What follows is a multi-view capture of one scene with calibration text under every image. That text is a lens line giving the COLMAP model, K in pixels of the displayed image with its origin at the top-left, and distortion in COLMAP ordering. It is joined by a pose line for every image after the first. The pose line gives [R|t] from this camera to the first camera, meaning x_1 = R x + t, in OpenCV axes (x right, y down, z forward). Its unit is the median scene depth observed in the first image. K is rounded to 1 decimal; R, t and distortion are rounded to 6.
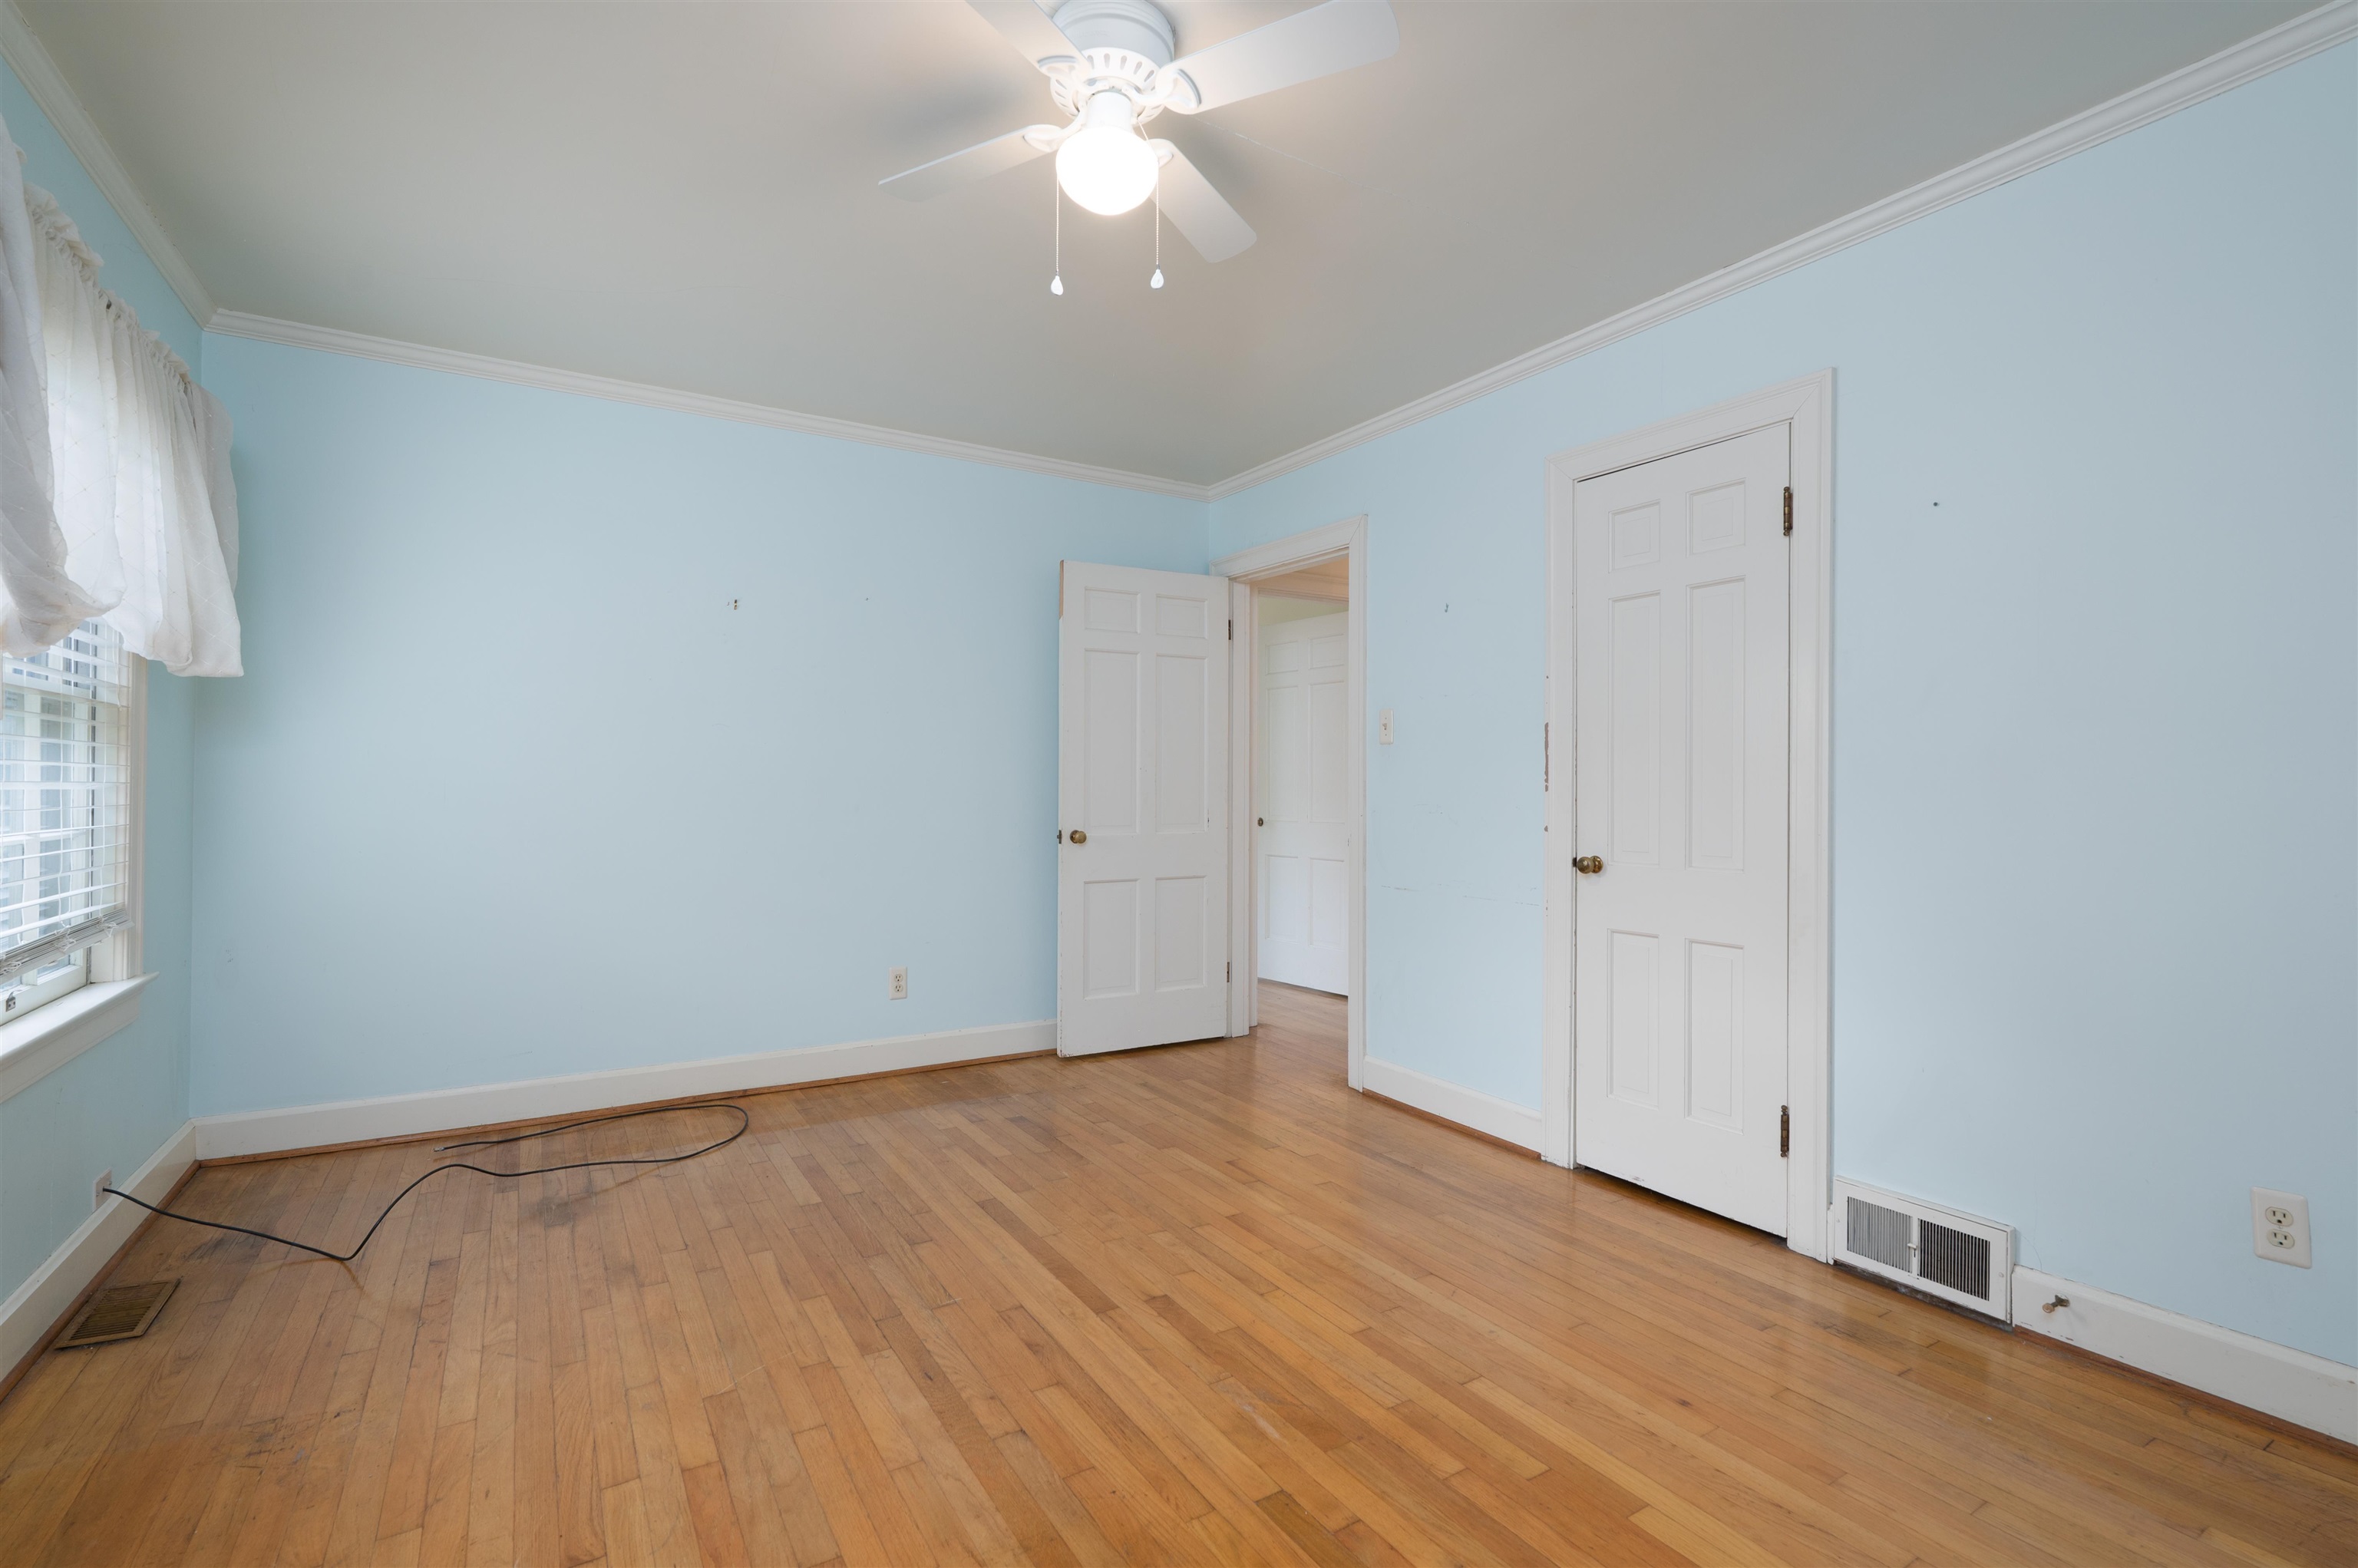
lens RADIAL K [[1046.2, 0, 1165.1], [0, 1046.2, 800.0], [0, 0, 1]] dist [-0.003320, 0.001113]
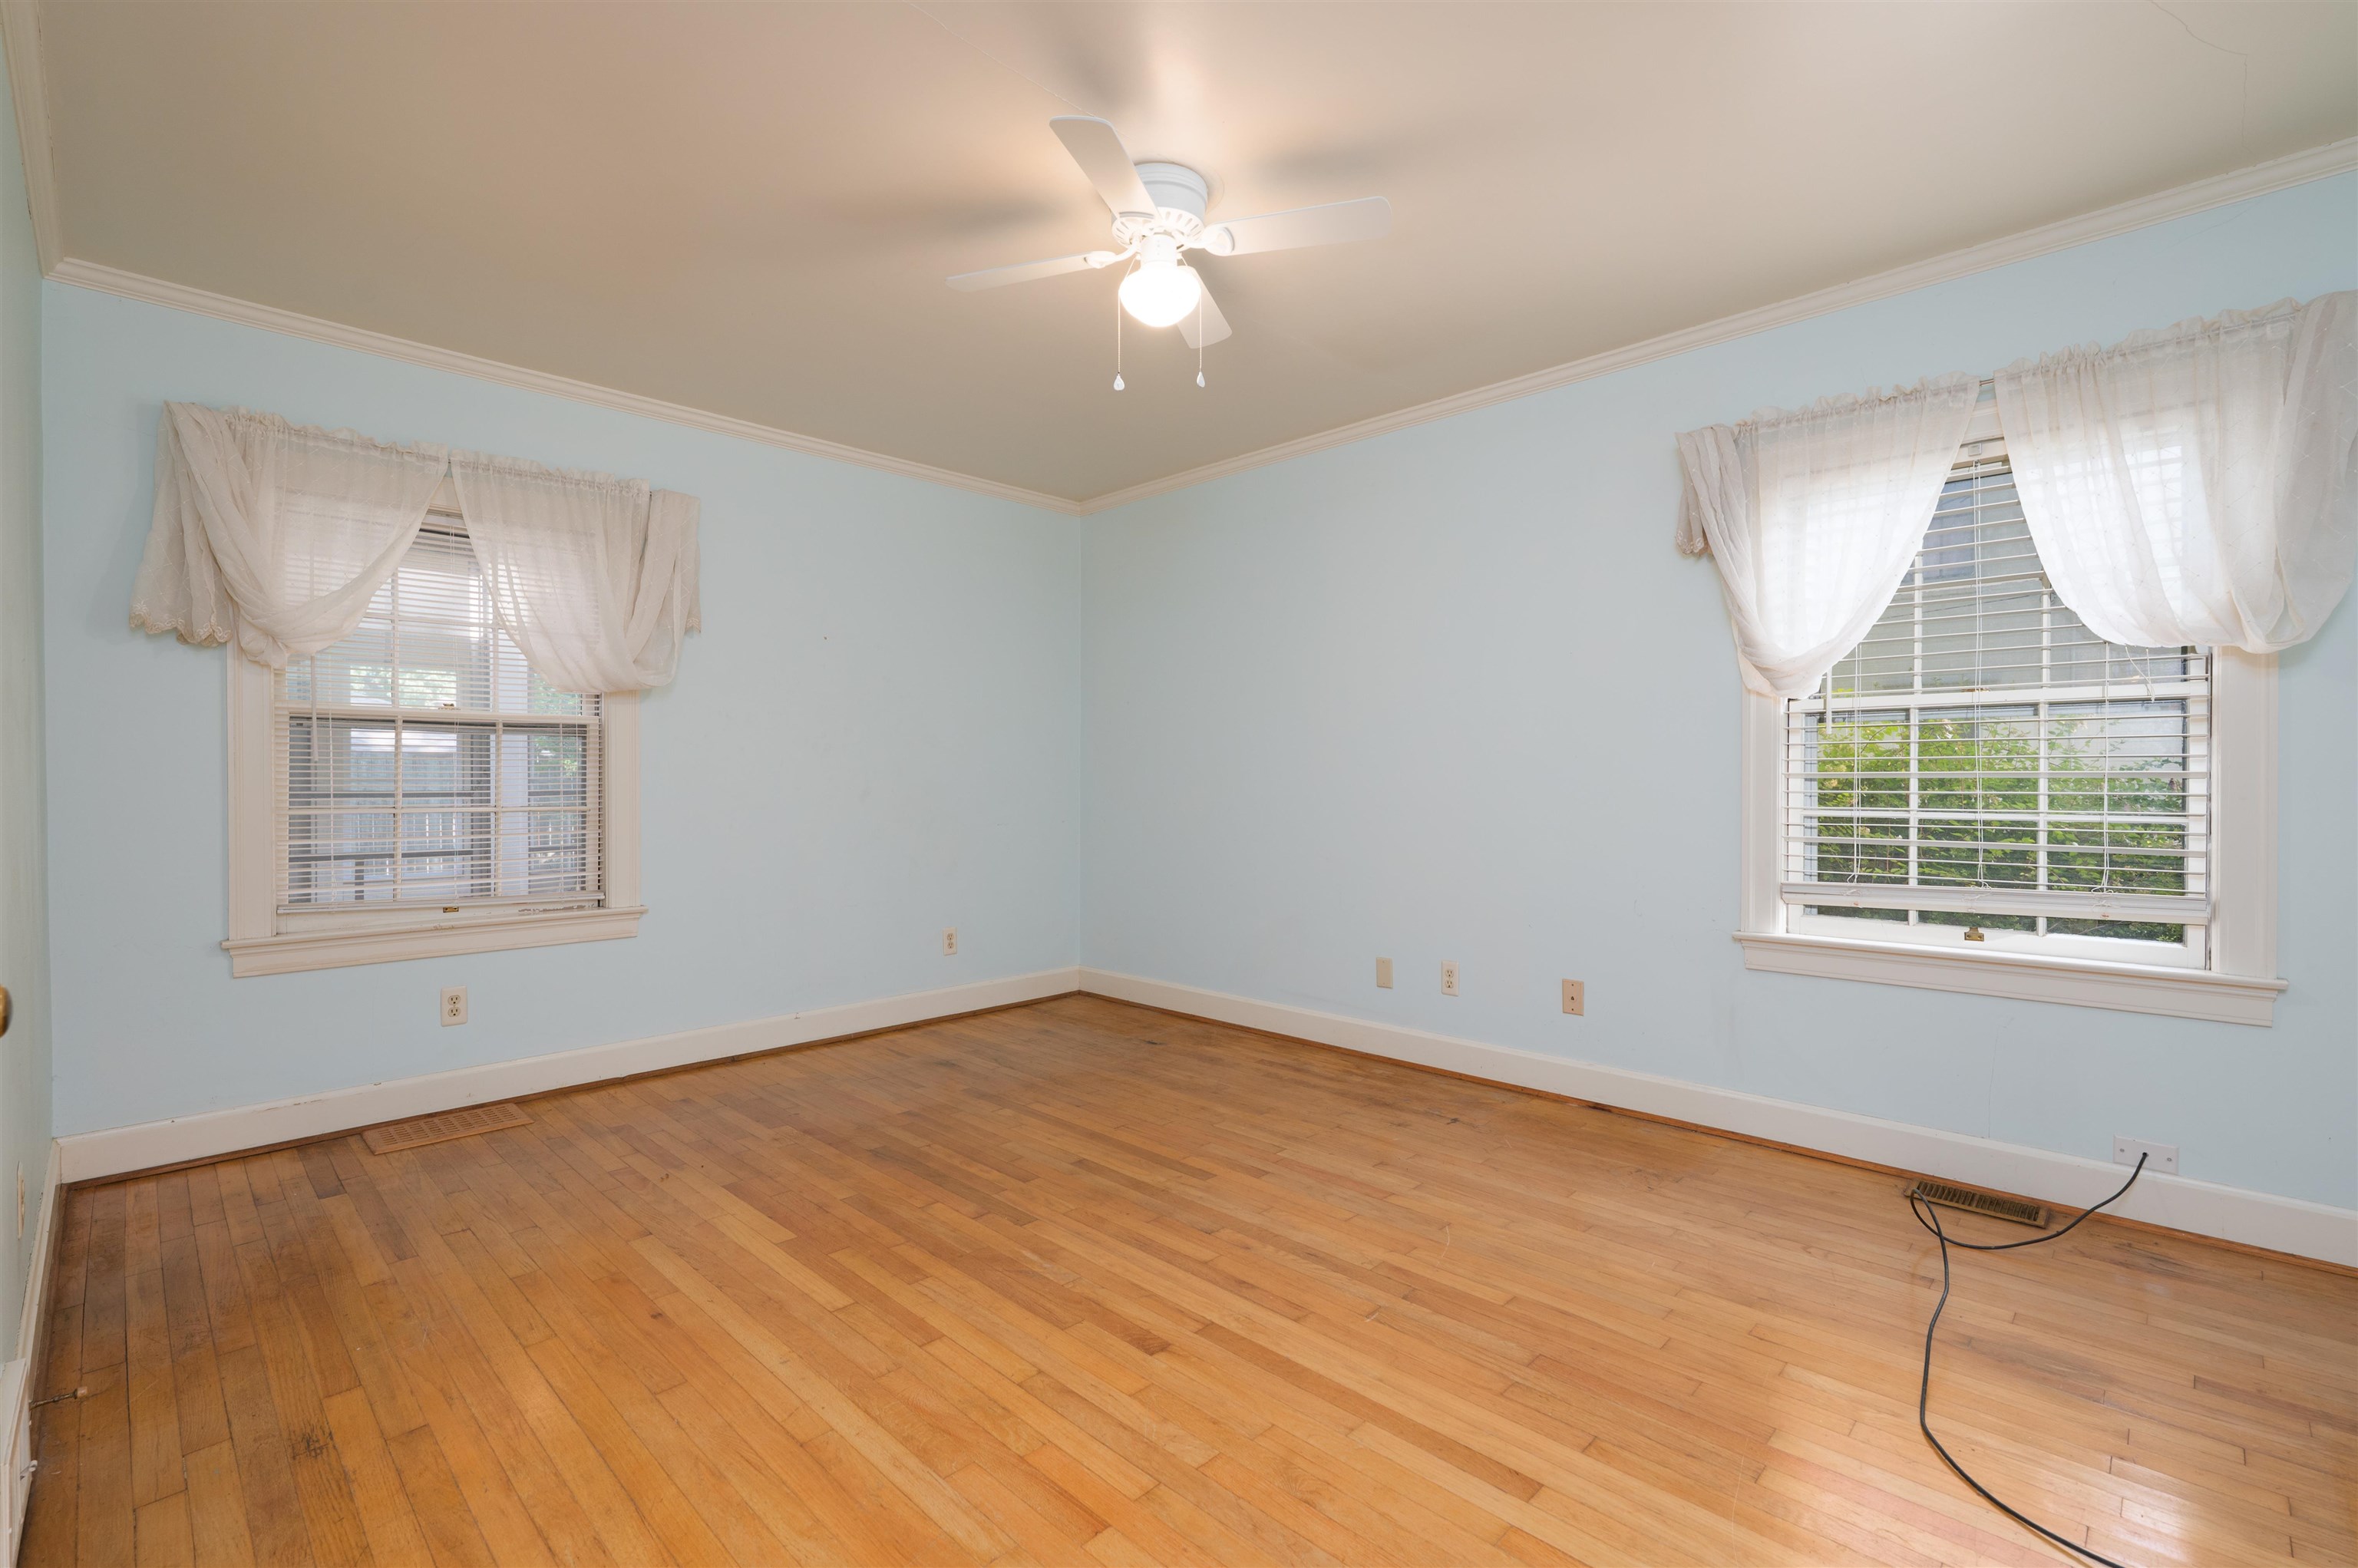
lens RADIAL K [[1046.2, 0, 1181.5], [0, 1046.2, 765.7], [0, 0, 1]] dist [-0.003320, 0.001113]
pose [[-0.969613, -0.006788, -0.244550, 0.207833], [-0.006227, 0.999976, -0.003069, -0.010680], [0.244565, -0.001453, -0.969632, 2.009256]]
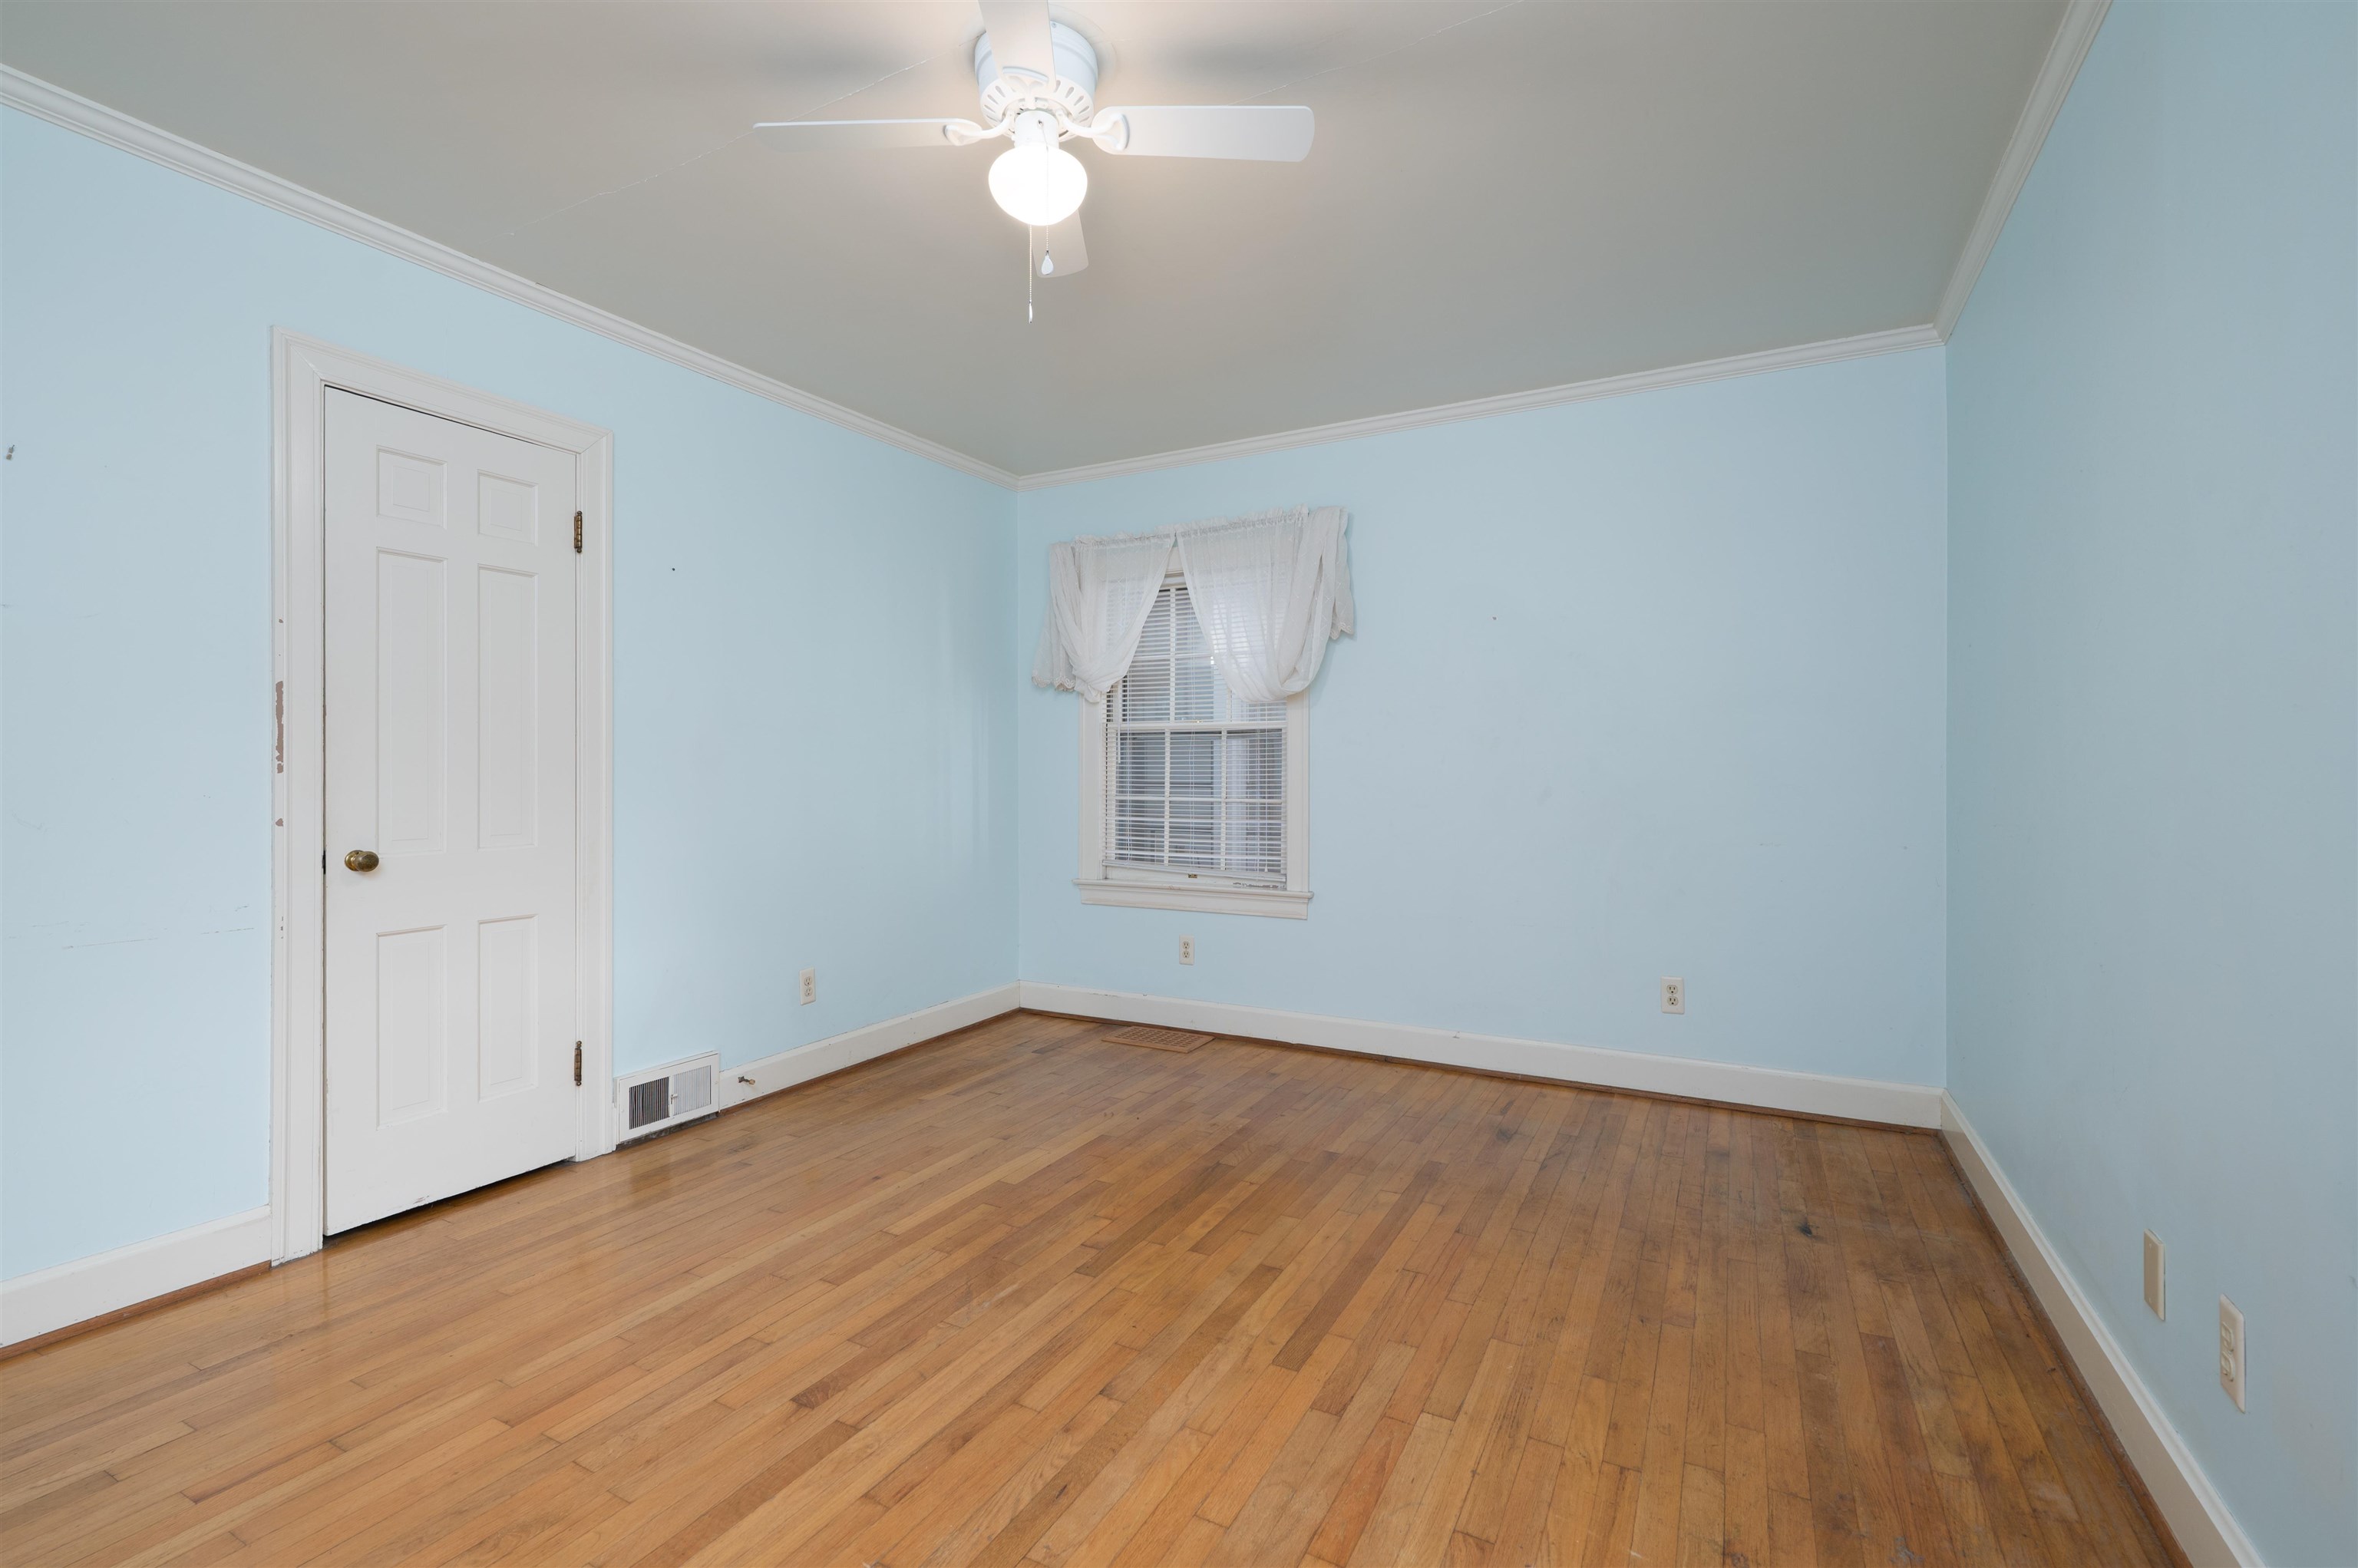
lens RADIAL K [[1046.2, 0, 1156.0], [0, 1046.2, 763.2], [0, 0, 1]] dist [-0.003320, 0.001113]
pose [[-0.491866, 0.001838, 0.870669, -0.916146], [0.006522, 0.999977, 0.001573, -0.018001], [-0.870646, 0.006452, -0.491867, 1.252817]]
